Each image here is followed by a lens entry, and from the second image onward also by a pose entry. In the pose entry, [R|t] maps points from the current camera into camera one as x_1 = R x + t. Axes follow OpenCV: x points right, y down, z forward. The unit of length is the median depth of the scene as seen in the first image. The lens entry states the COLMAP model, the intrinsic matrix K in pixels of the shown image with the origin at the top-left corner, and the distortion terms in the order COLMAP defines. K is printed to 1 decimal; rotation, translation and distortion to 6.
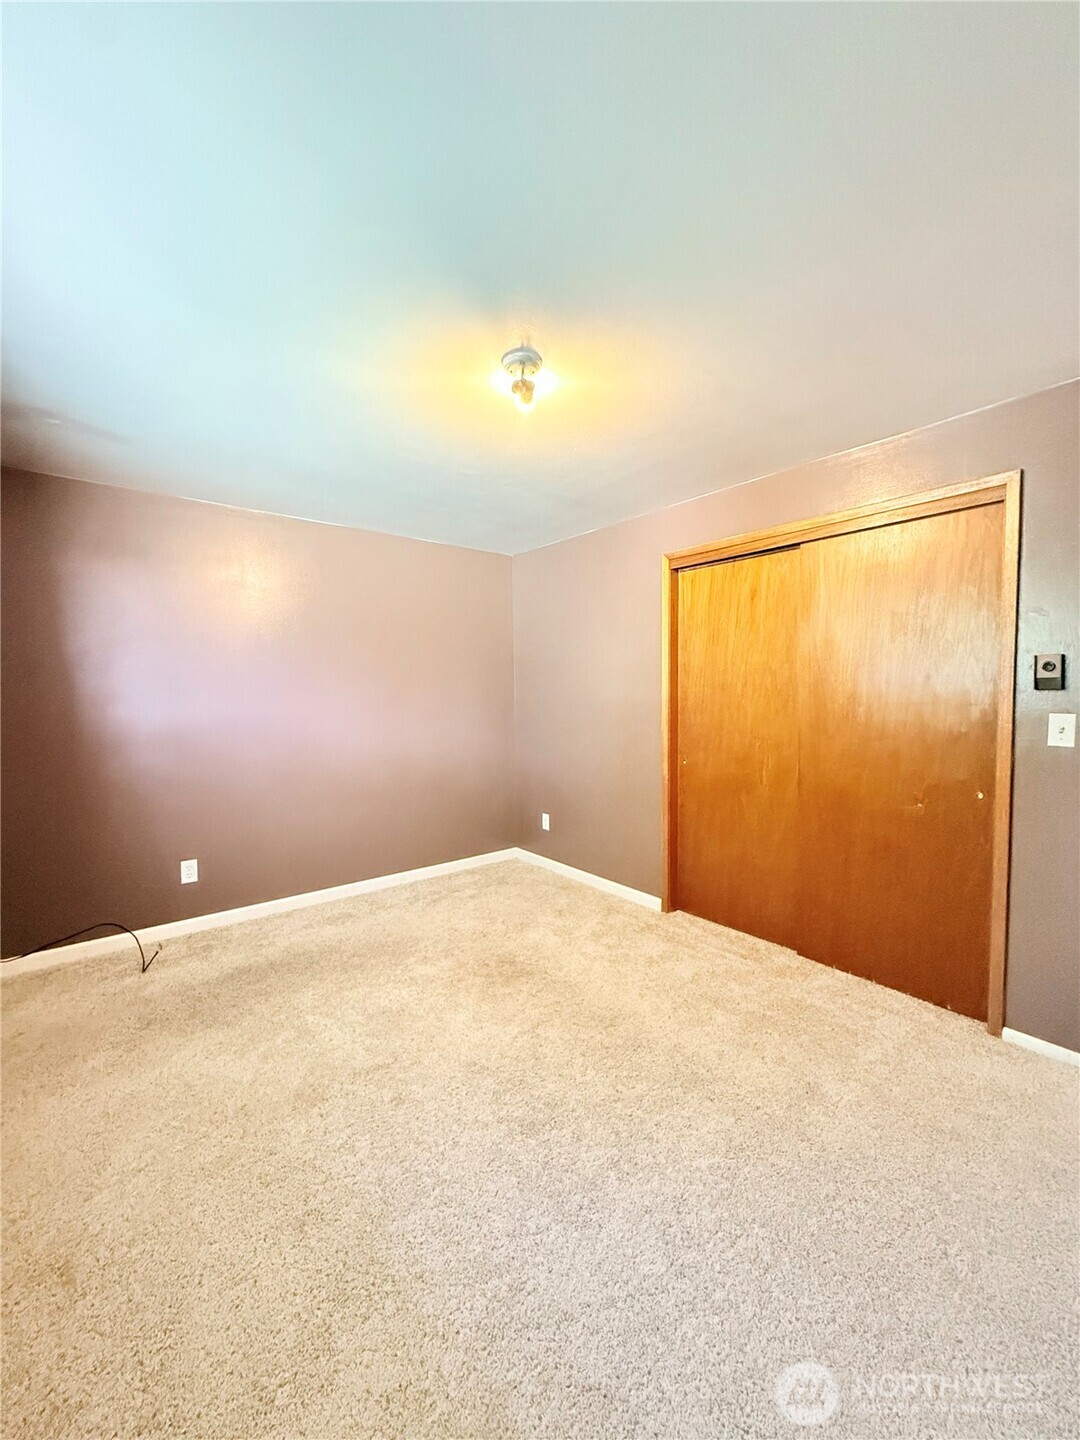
lens RADIAL K [[575.7, 0, 543.7], [0, 575.7, 718.8], [0, 0, 1]] dist [-0.001486, 0.000576]
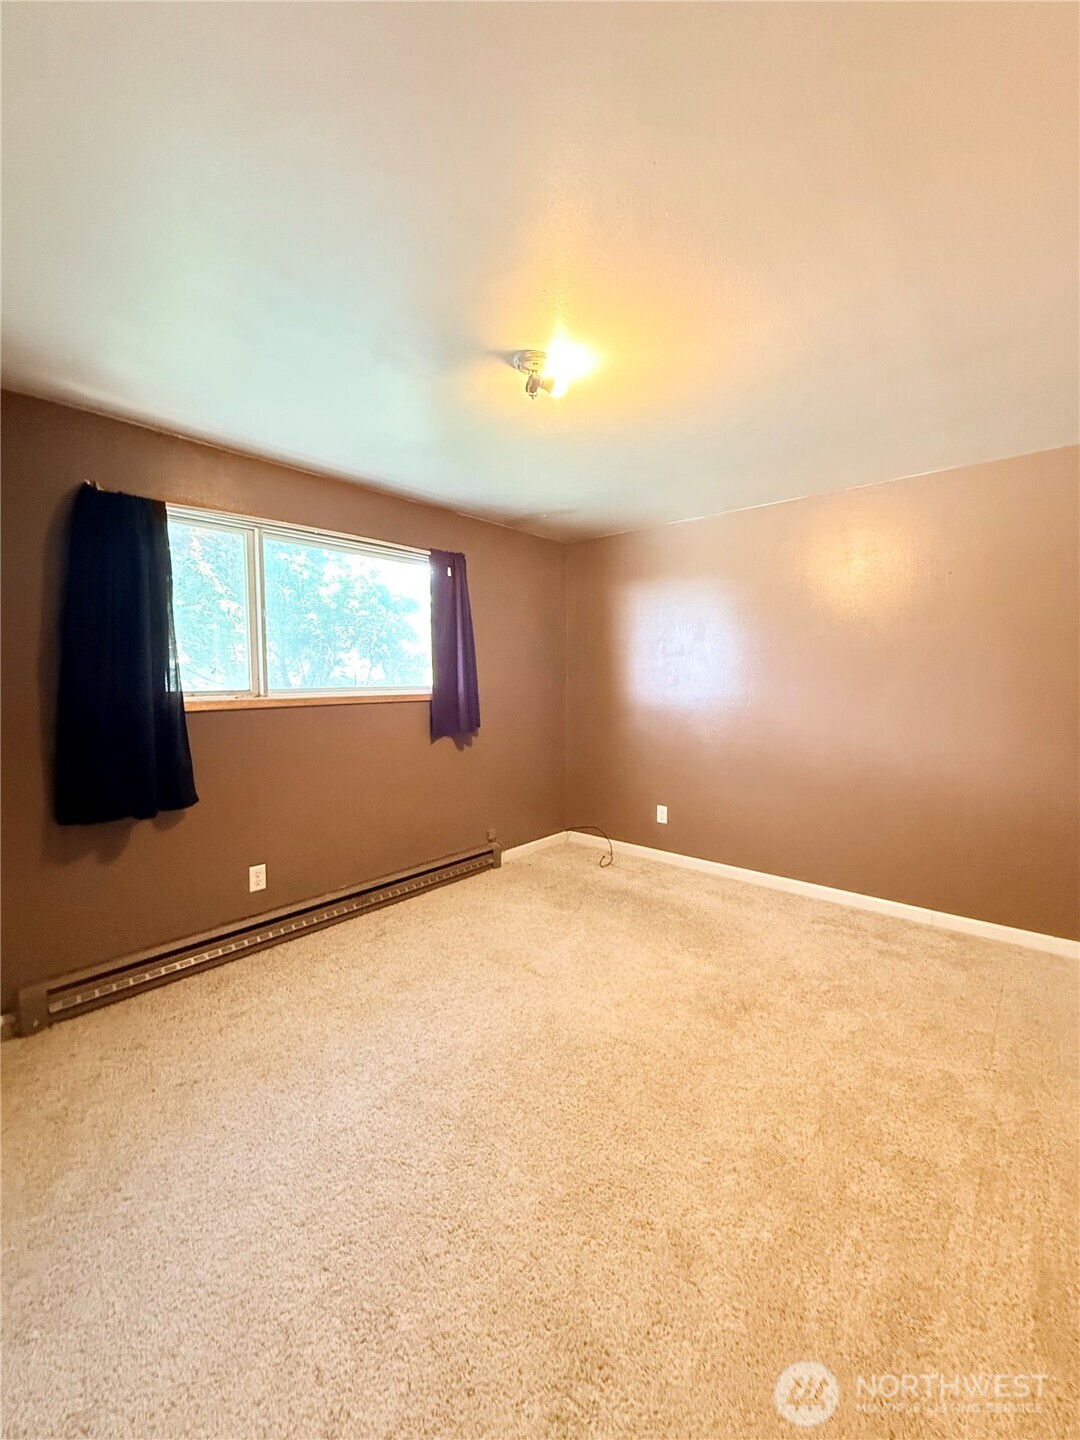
lens RADIAL K [[575.7, 0, 540.9], [0, 575.7, 718.4], [0, 0, 1]] dist [-0.001486, 0.000576]
pose [[0.168762, 0.076175, -0.982709, 0.630191], [-0.044546, 0.996580, 0.069600, -0.031342], [0.984650, 0.032030, 0.171578, 0.525822]]
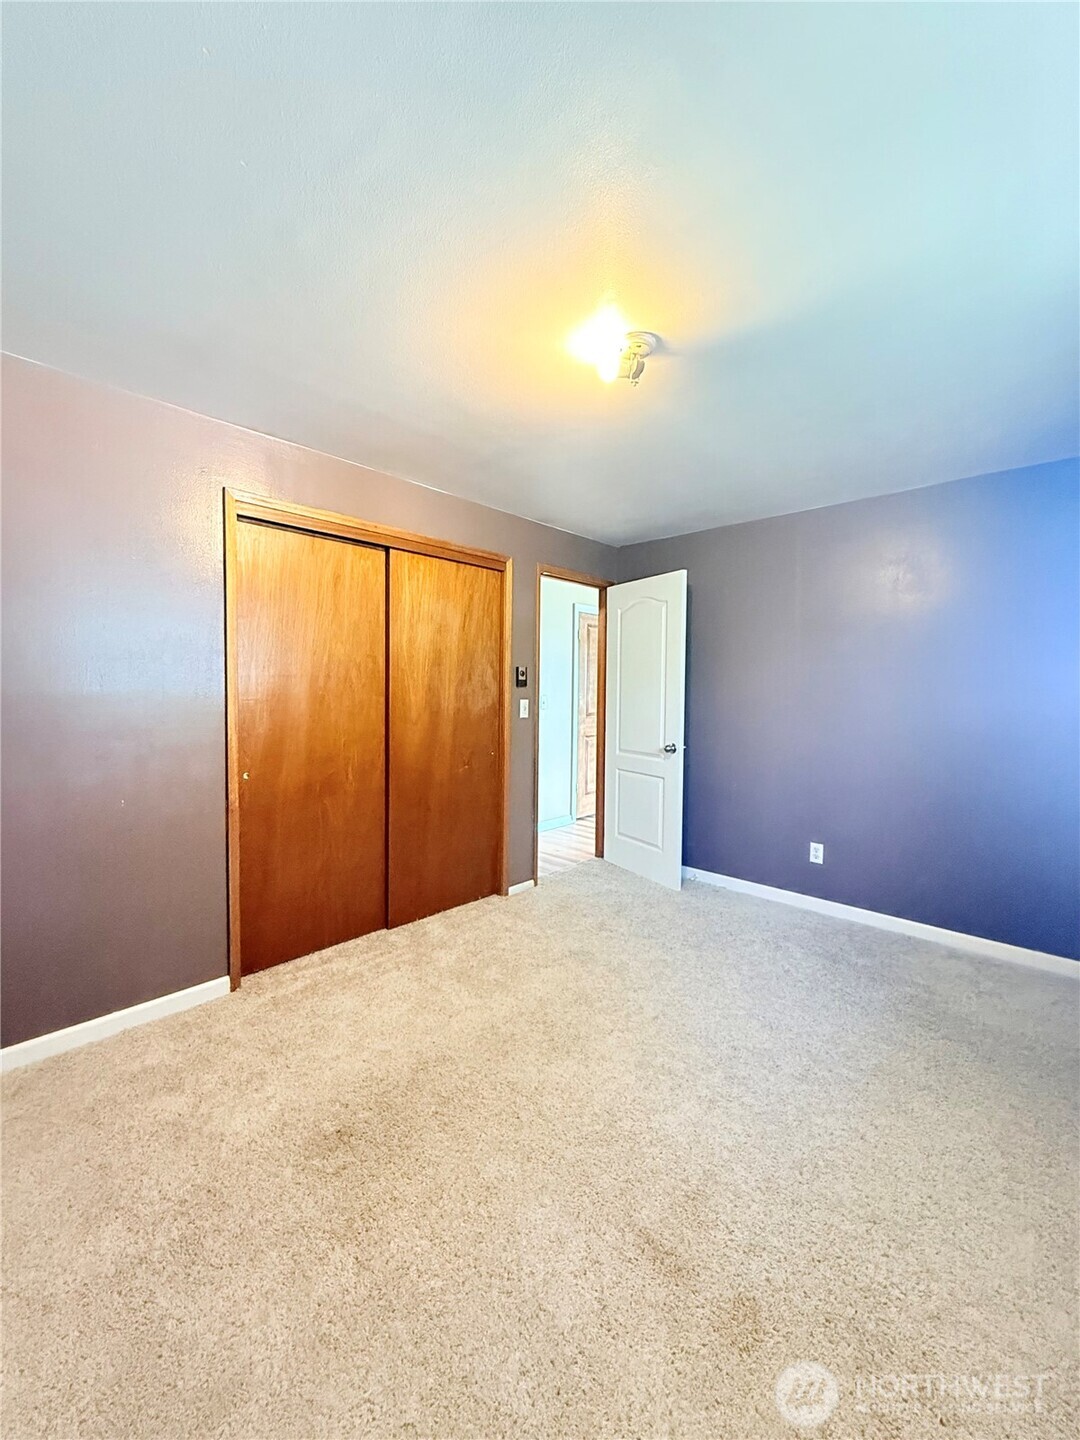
lens RADIAL K [[575.7, 0, 542.9], [0, 575.7, 719.0], [0, 0, 1]] dist [-0.001486, 0.000576]
pose [[-0.131791, -0.043547, 0.990321, -0.612127], [0.041163, 0.997932, 0.049359, -0.023838], [-0.990423, 0.047270, -0.129726, 0.793648]]
